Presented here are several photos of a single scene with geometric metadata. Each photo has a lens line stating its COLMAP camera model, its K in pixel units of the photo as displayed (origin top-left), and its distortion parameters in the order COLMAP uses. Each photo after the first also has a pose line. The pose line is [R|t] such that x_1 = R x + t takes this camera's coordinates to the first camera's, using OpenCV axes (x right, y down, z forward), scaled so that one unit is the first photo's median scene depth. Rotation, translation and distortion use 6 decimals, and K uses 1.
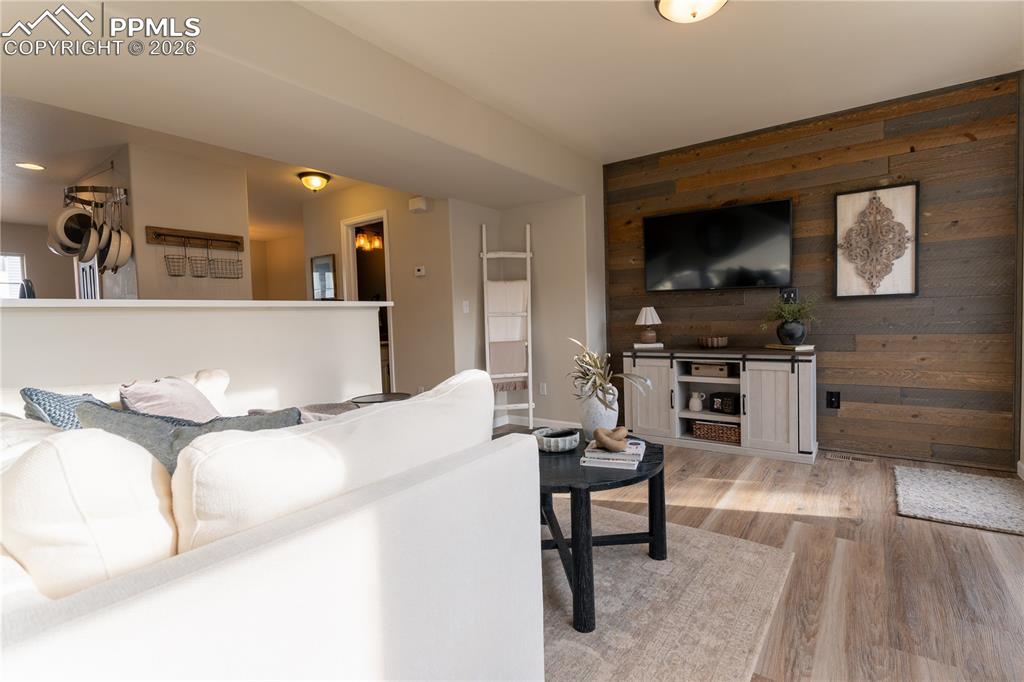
lens RADIAL K [[487.6, 0, 504.7], [0, 487.6, 342.4], [0, 0, 1]] dist [0.000625, -0.000814]
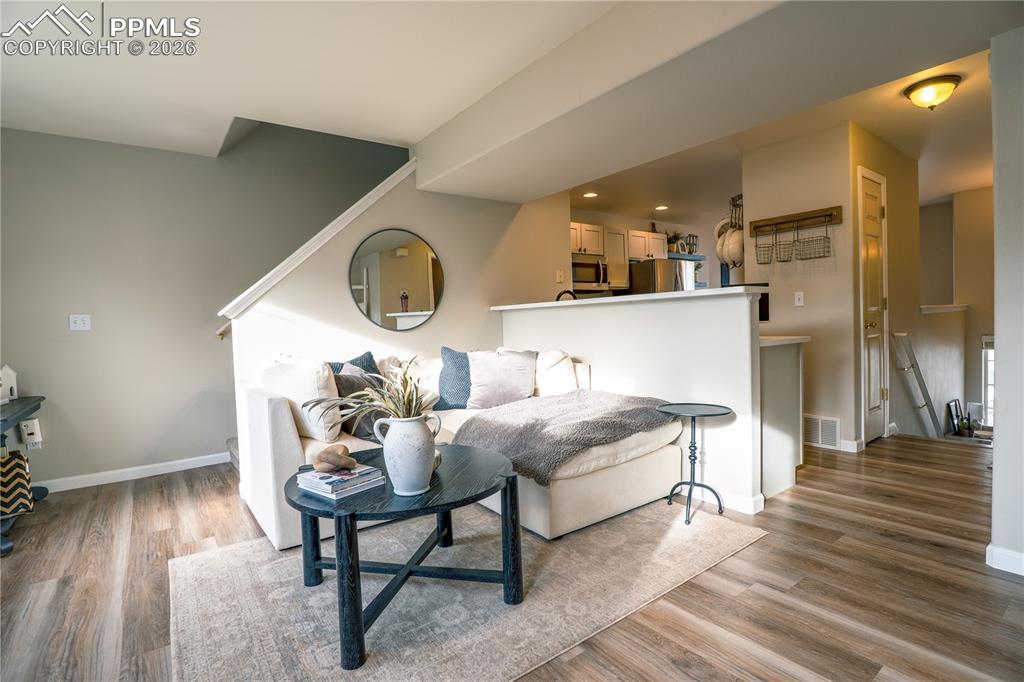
lens RADIAL K [[487.6, 0, 505.0], [0, 487.6, 341.0], [0, 0, 1]] dist [0.000625, -0.000814]
pose [[-0.288362, 0.074276, -0.954636, 0.894231], [0.001826, 0.997028, 0.077022, -0.098335], [0.957520, 0.020468, -0.287641, 1.390768]]
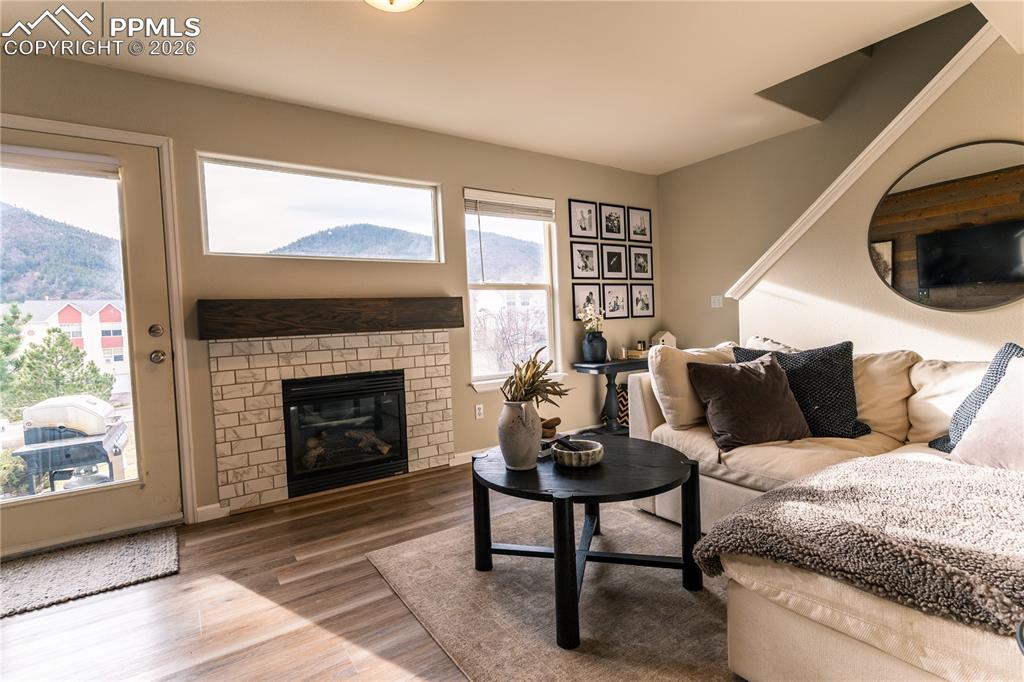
lens RADIAL K [[487.6, 0, 512.7], [0, 487.6, 339.5], [0, 0, 1]] dist [0.000625, -0.000814]
pose [[-0.948220, 0.056216, 0.312600, -0.078767], [0.080502, 0.994612, 0.065323, -0.084412], [-0.307243, 0.087105, -0.947636, 1.850370]]
